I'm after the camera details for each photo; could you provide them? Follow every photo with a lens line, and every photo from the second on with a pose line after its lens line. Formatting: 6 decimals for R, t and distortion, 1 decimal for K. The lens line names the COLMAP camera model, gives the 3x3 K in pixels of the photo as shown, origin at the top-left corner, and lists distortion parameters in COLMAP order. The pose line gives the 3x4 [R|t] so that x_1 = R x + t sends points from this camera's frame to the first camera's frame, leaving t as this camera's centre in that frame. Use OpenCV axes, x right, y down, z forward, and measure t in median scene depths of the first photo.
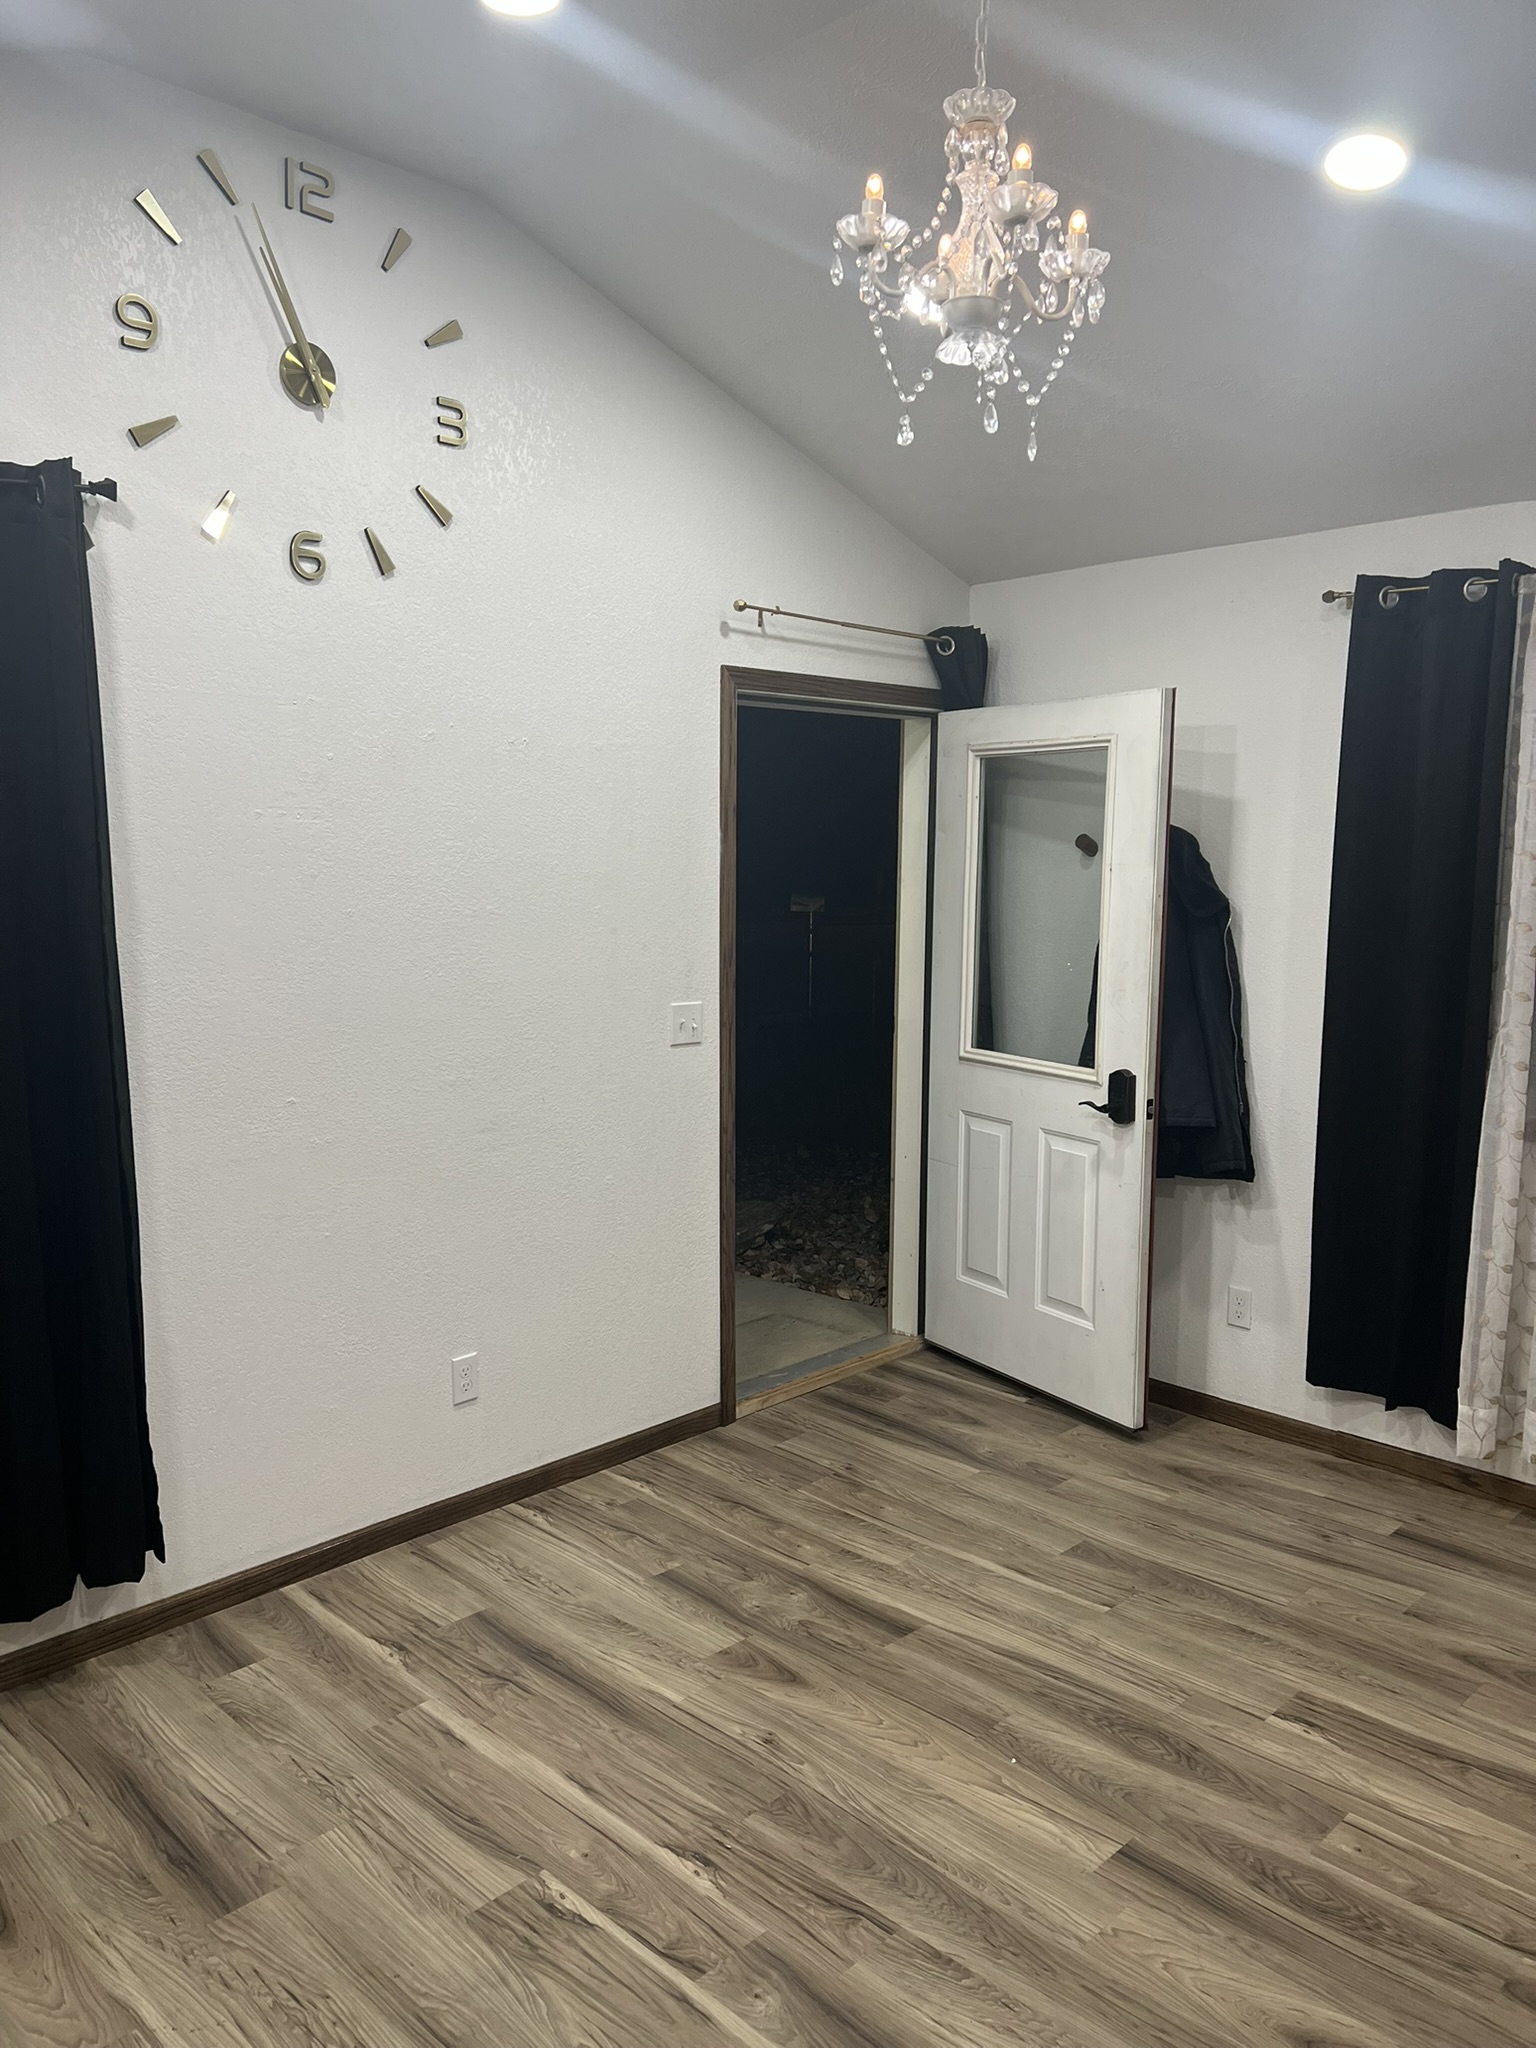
lens RADIAL K [[1524.7, 0, 768.2], [0, 1524.7, 1027.2], [0, 0, 1]] dist [0.023132, -0.008017]
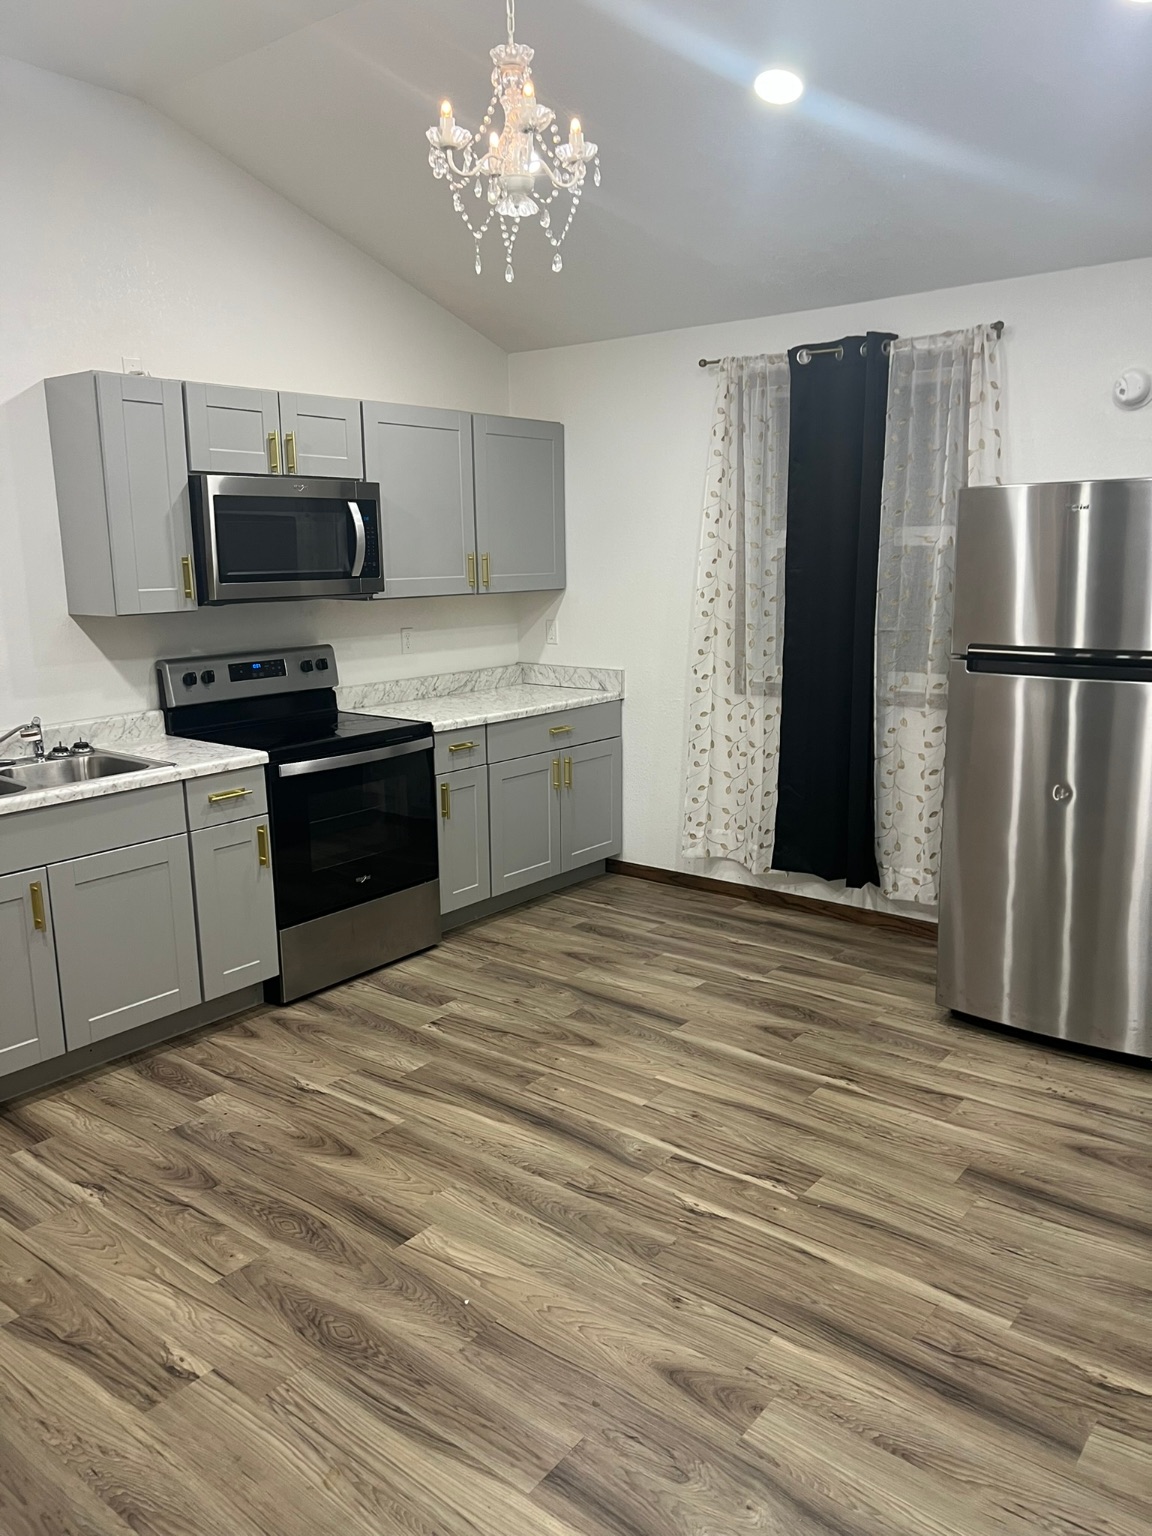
lens RADIAL K [[1143.5, 0, 580.2], [0, 1143.5, 768.4], [0, 0, 1]] dist [0.023132, -0.008017]
pose [[-0.994643, 0.028802, -0.099274, 0.155880], [-0.002878, 0.952308, 0.305126, -0.188704], [0.103328, 0.303777, -0.947123, 1.797899]]
